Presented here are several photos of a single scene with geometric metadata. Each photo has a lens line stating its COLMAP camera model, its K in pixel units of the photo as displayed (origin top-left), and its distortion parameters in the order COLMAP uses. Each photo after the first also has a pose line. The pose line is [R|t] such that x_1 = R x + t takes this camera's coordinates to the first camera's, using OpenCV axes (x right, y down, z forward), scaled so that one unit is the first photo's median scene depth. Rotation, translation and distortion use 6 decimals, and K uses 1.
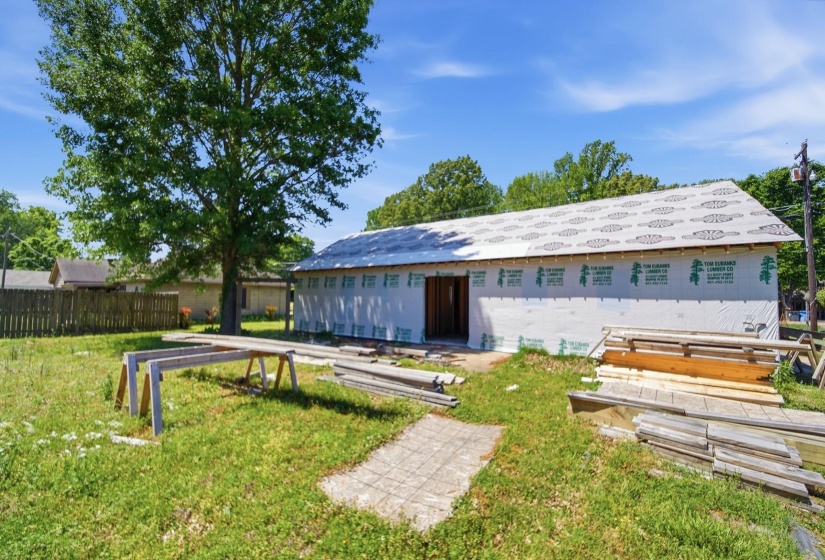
lens RADIAL K [[308.4, 0, 424.7], [0, 308.4, 290.7], [0, 0, 1]] dist [-0.000758, -0.000214]
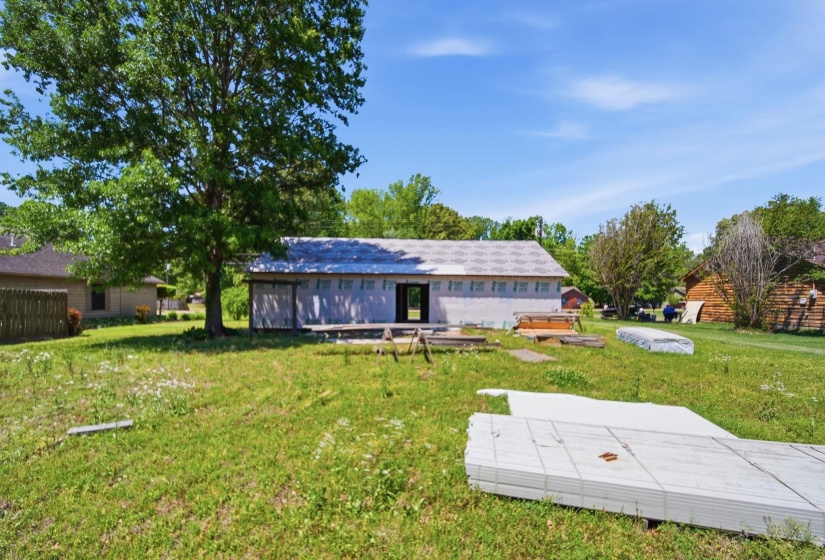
lens RADIAL K [[299.5, 0, 414.0], [0, 299.5, 297.0], [0, 0, 1]] dist [-0.000860, -0.000348]
pose [[0.832740, -0.001662, 0.553662, -0.774463], [-0.016802, 0.999459, 0.028271, -0.023409], [-0.553410, -0.032845, 0.832261, -0.233656]]
